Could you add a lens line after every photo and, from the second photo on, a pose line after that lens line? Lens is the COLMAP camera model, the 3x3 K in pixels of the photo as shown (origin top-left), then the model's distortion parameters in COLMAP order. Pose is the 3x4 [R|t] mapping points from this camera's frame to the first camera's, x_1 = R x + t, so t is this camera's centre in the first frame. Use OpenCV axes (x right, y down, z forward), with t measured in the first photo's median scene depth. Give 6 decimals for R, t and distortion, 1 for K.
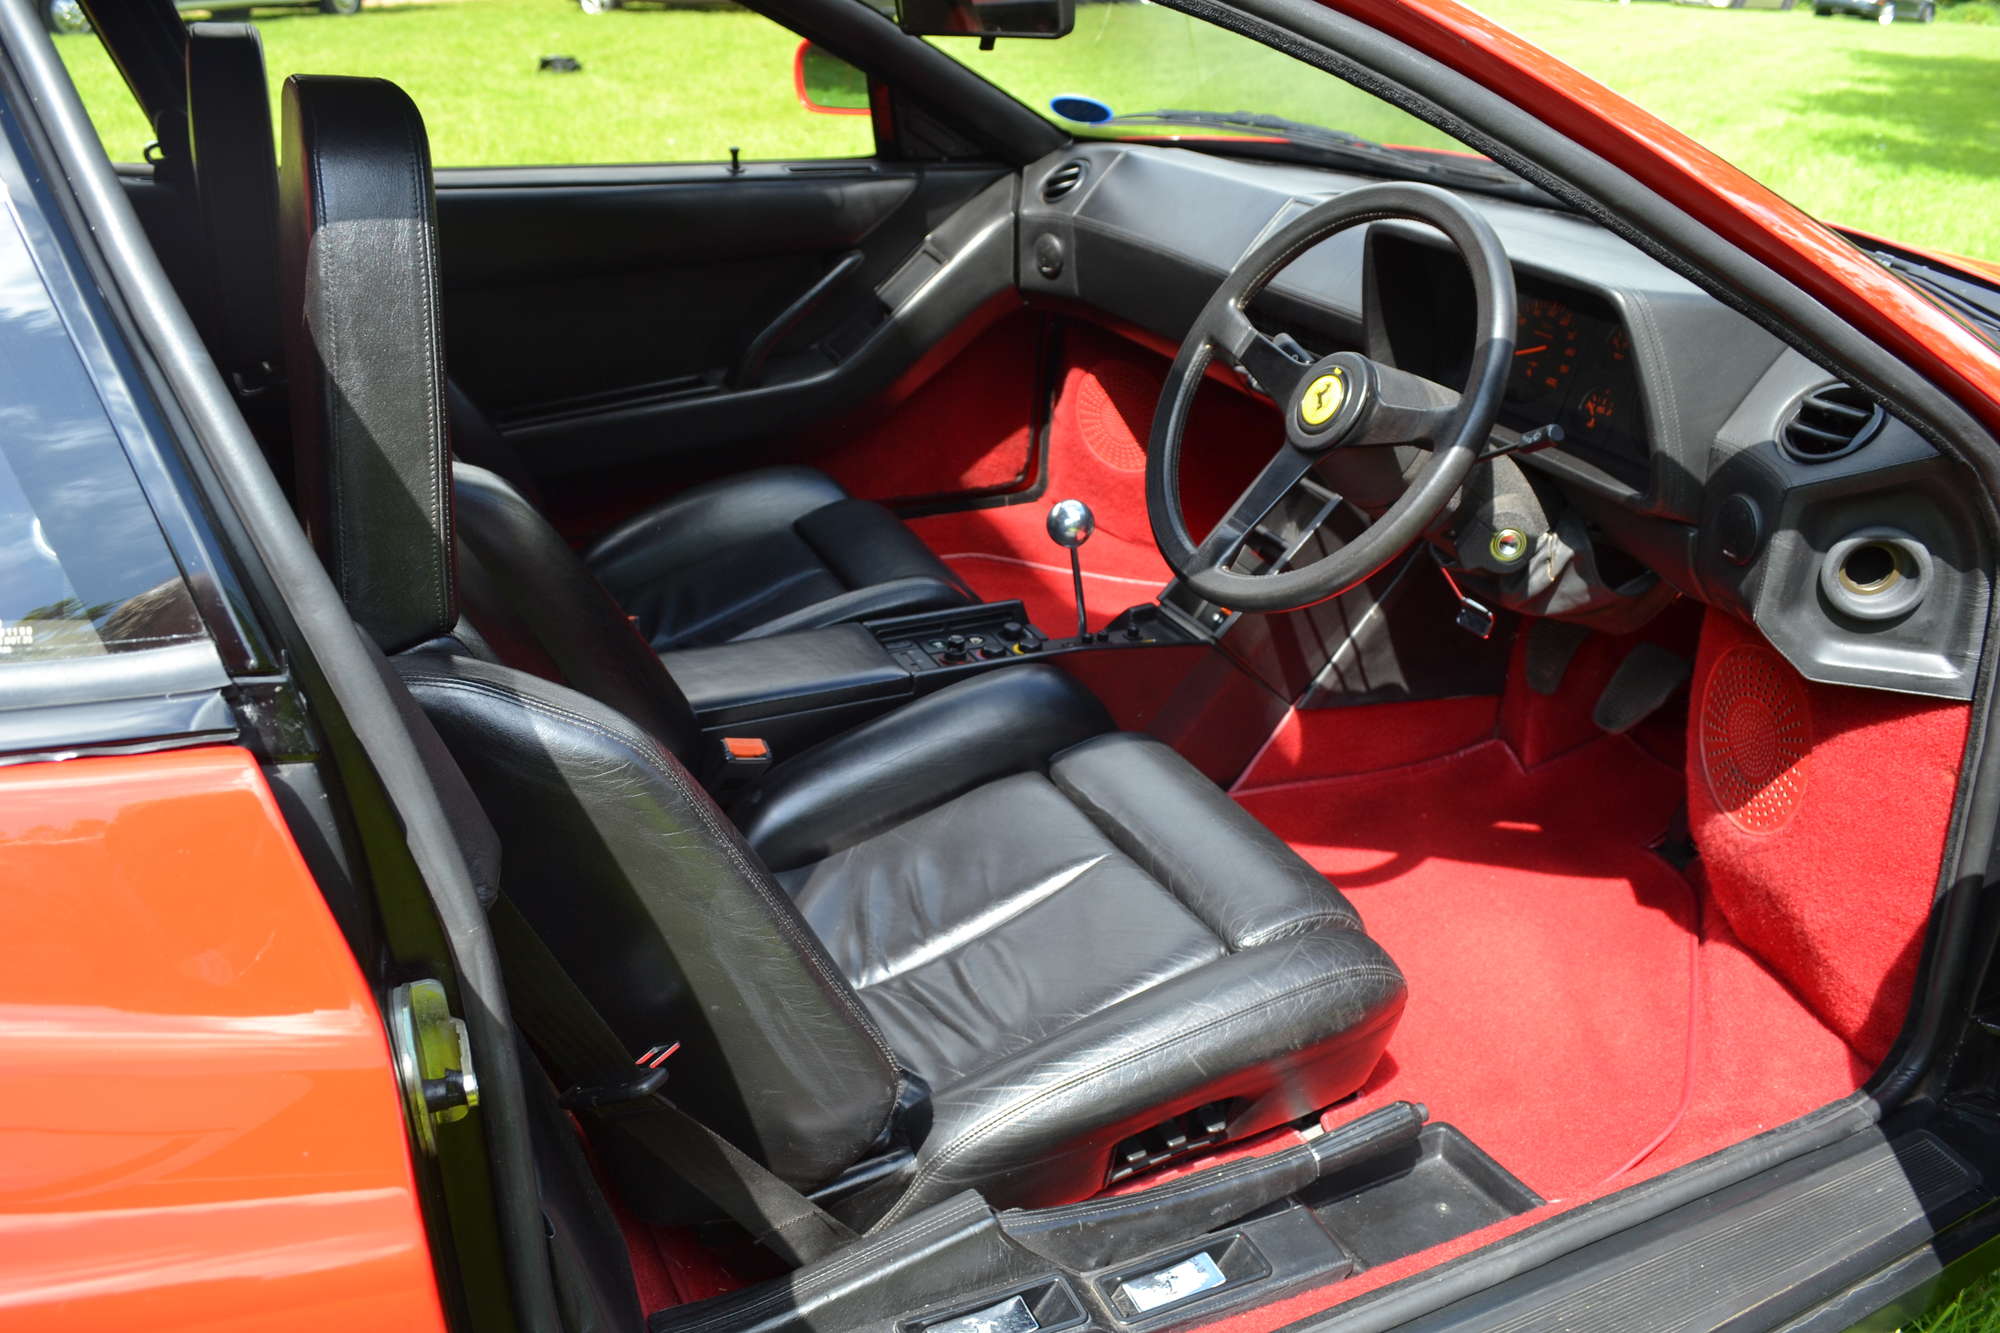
lens RADIAL K [[1567.3, 0, 1000.0], [0, 1567.3, 666.5], [0, 0, 1]] dist [-0.081172, 0.008614]
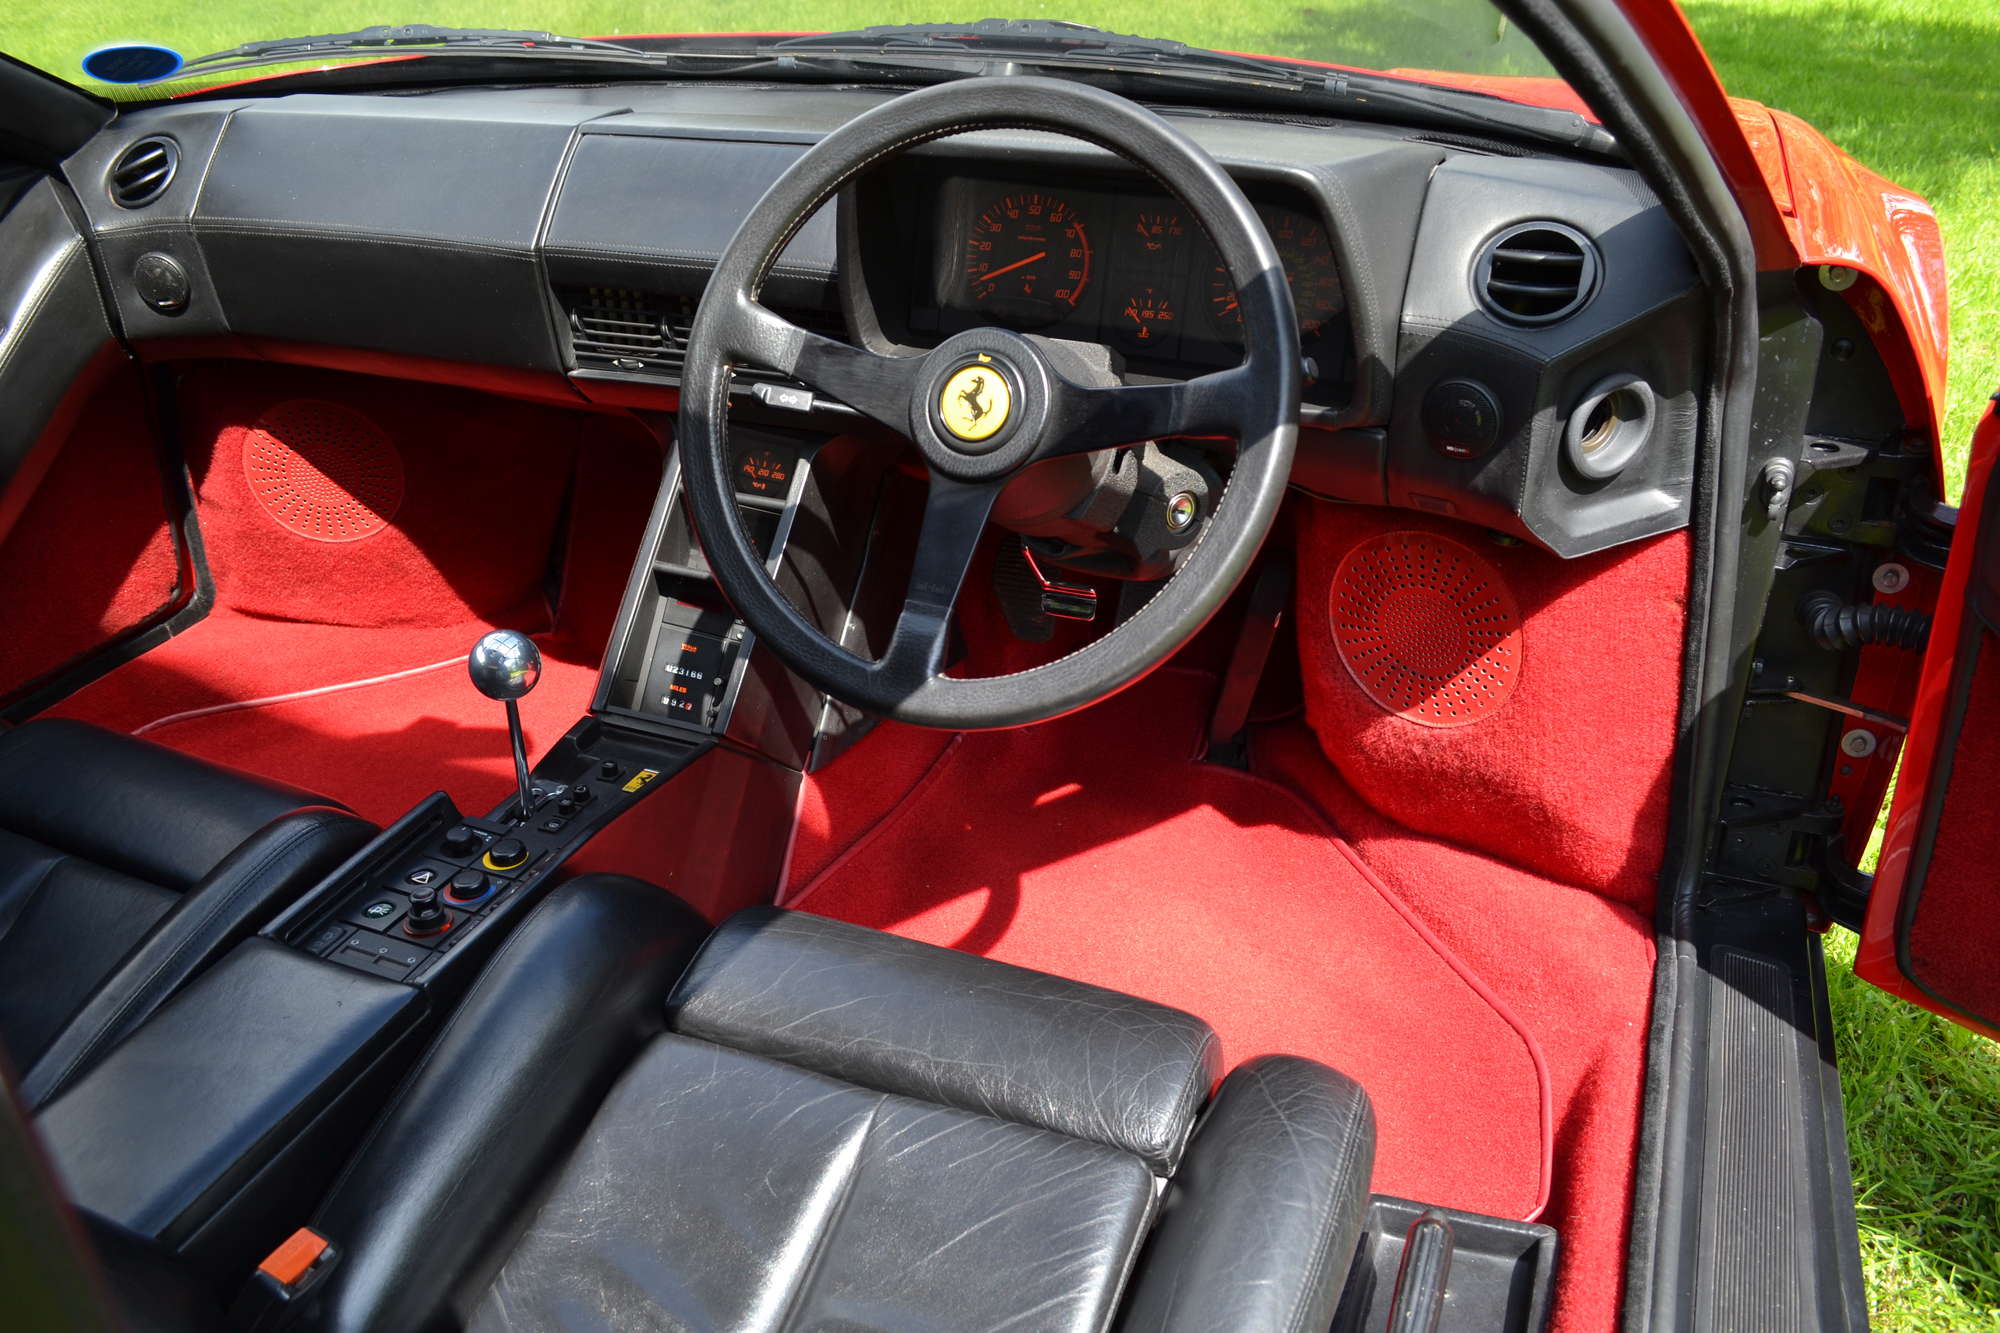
lens RADIAL K [[1589.1, 0, 1000.0], [0, 1589.1, 666.5], [0, 0, 1]] dist [-0.076790, 0.003600]
pose [[0.744003, -0.362379, 0.561374, -0.203881], [0.322011, 0.930616, 0.173963, -0.159959], [-0.585464, 0.051340, 0.809071, 0.368469]]
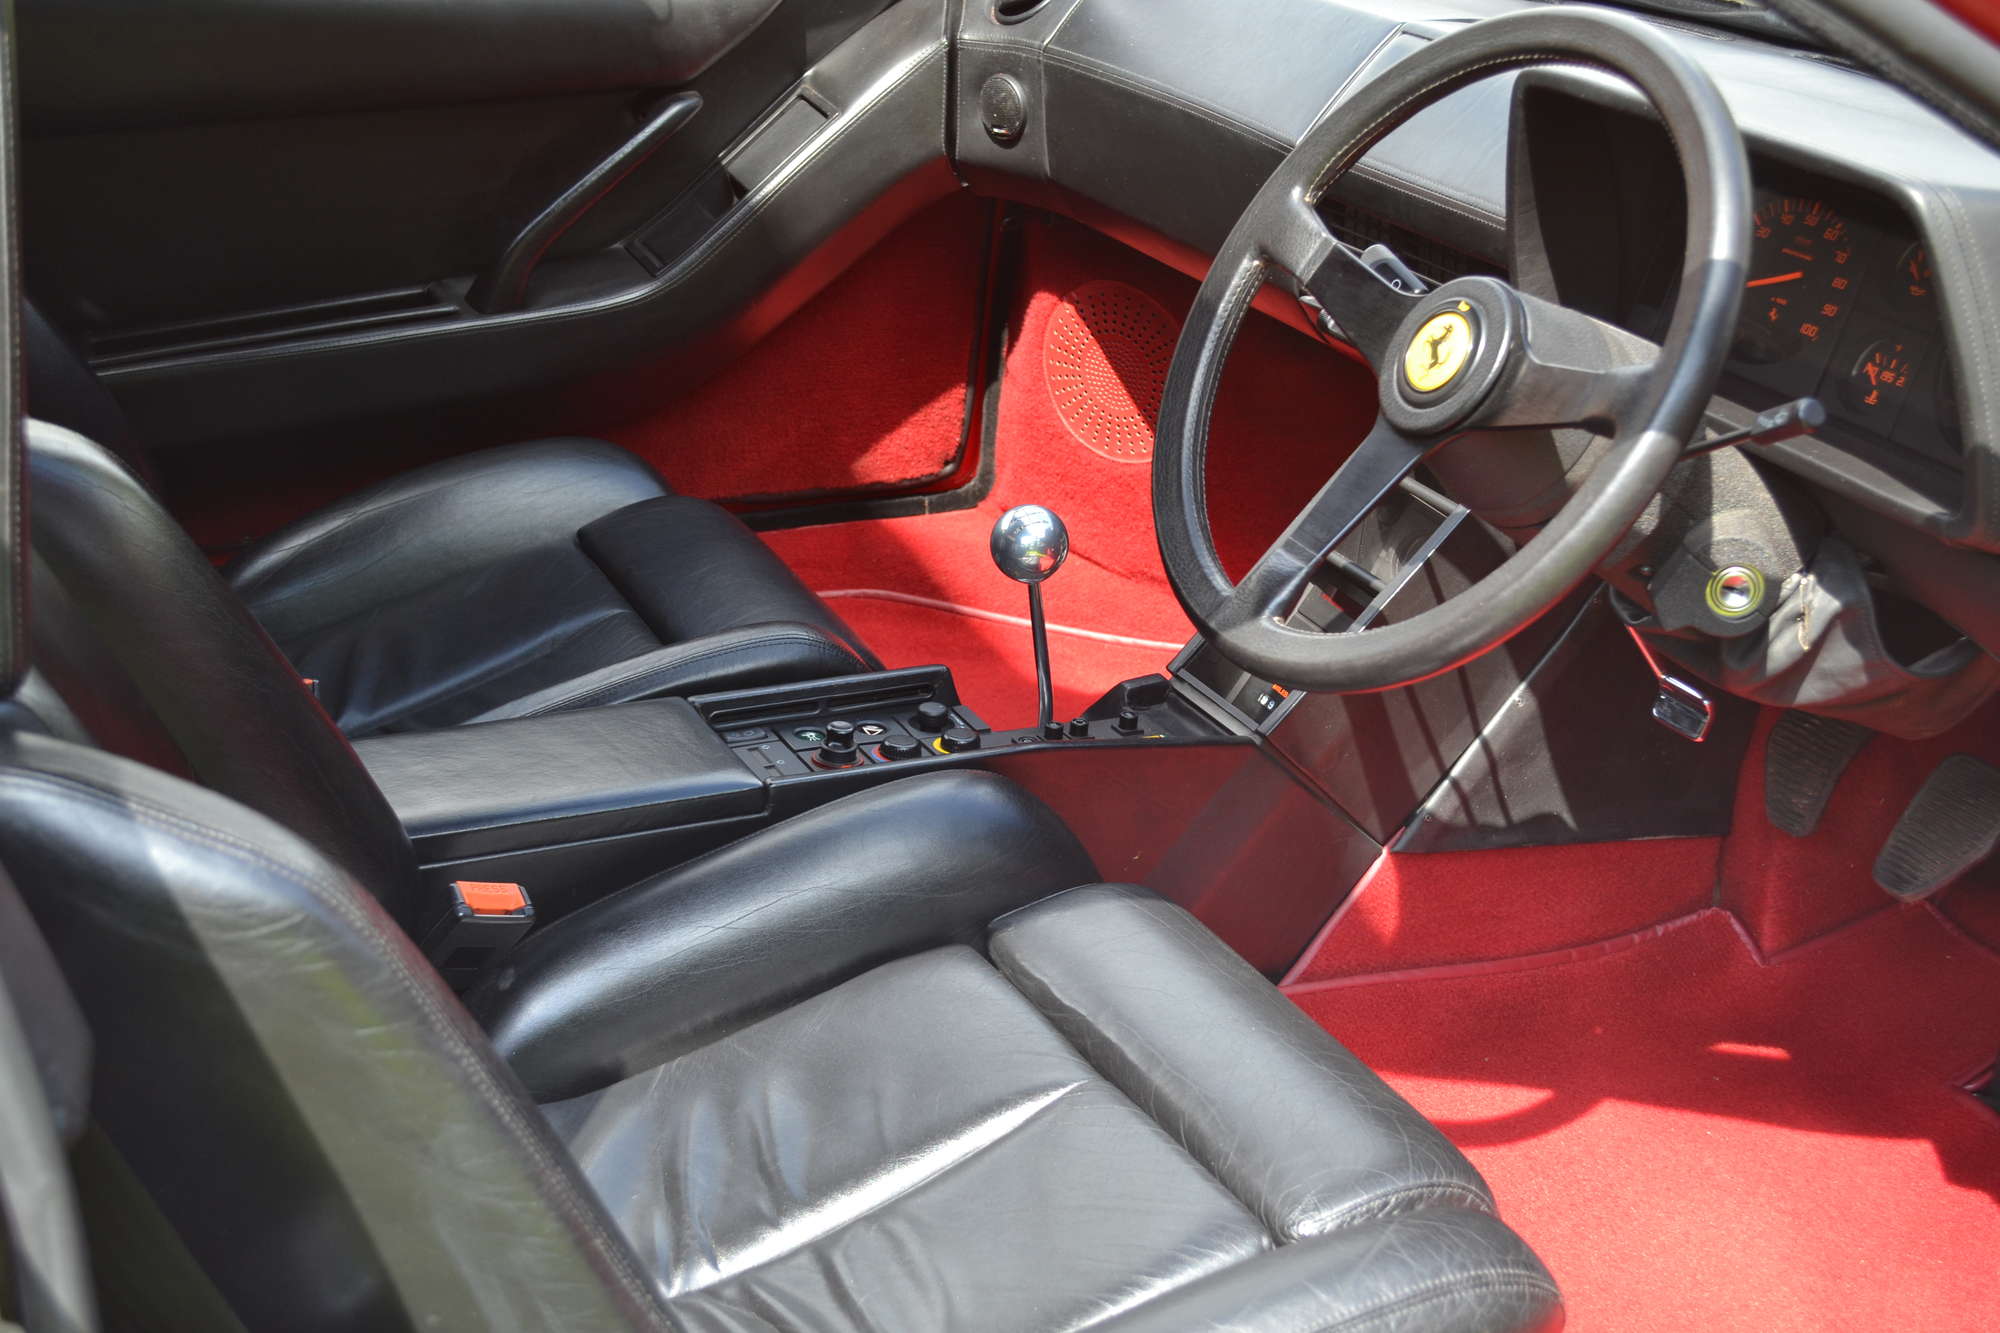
lens RADIAL K [[2598.6, 0, 1000.0], [0, 2598.6, 666.5], [0, 0, 1]] dist [-0.037877, -0.023732]
pose [[0.999212, 0.020311, 0.034102, -0.000649], [-0.018786, 0.998835, -0.044450, 0.003017], [-0.034965, 0.043774, 0.998429, -0.019397]]
